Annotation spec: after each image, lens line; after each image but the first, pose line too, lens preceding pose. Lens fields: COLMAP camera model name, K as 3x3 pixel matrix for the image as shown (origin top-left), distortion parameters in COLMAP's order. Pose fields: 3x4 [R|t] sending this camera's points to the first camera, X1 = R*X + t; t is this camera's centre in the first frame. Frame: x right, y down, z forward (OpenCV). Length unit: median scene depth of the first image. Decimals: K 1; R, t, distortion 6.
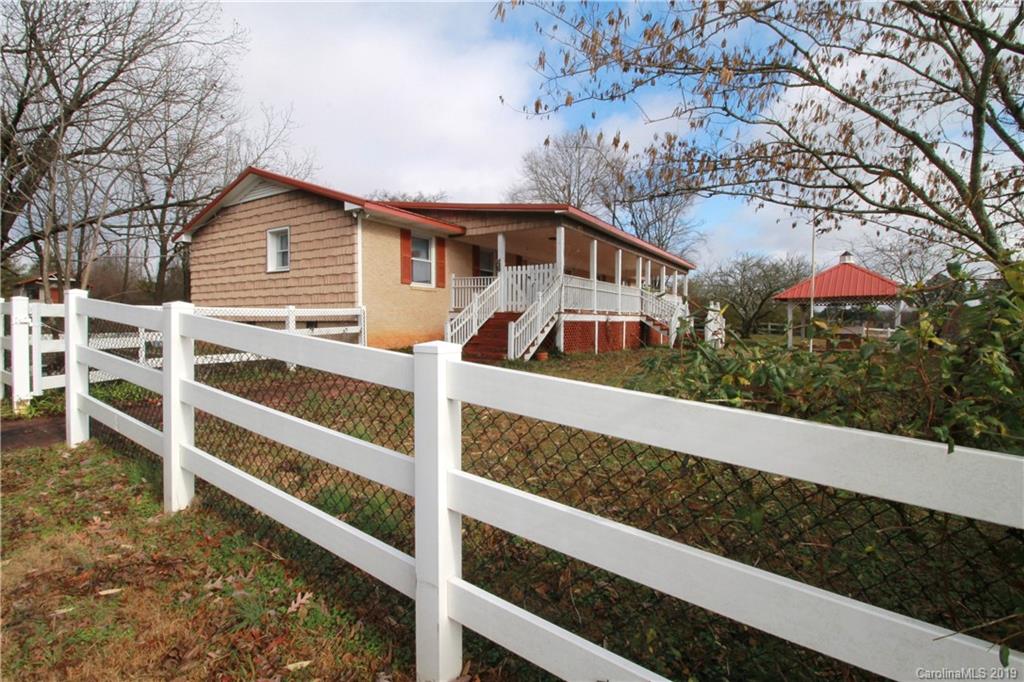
lens RADIAL K [[490.8, 0, 510.8], [0, 490.8, 334.5], [0, 0, 1]] dist [0.001031, -0.000250]
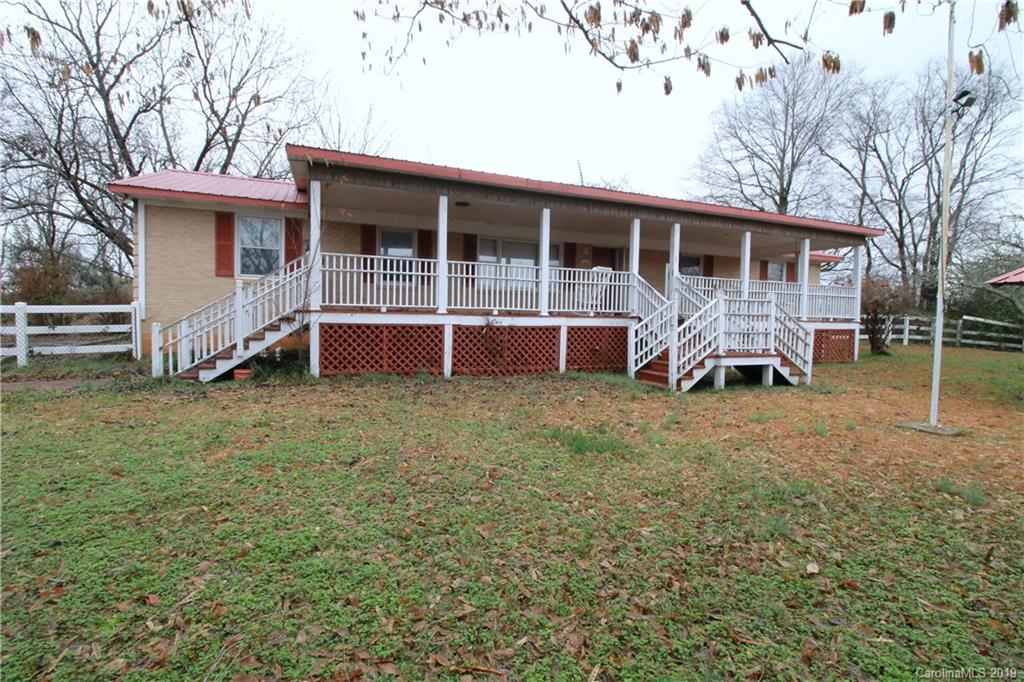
lens RADIAL K [[490.8, 0, 510.8], [0, 490.8, 334.5], [0, 0, 1]] dist [0.001031, -0.000250]
pose [[0.813312, 0.031214, -0.580990, 0.649311], [-0.031695, 0.999454, 0.009326, -0.024765], [0.580964, 0.010829, 0.813857, 0.564728]]
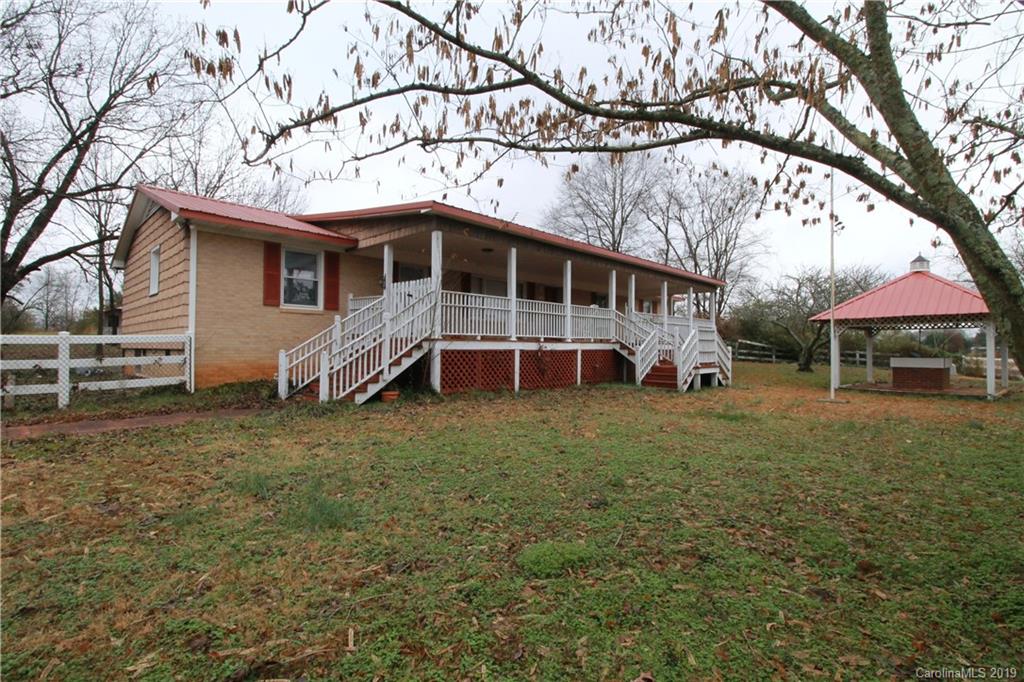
lens RADIAL K [[484.9, 0, 512.0], [0, 484.9, 341.0], [0, 0, 1]] dist [0.014785, -0.000267]
pose [[0.978291, -0.000310, -0.207234, 0.350079], [-0.008065, 0.999184, -0.039566, -0.010922], [0.207077, 0.040379, 0.977491, 0.247232]]
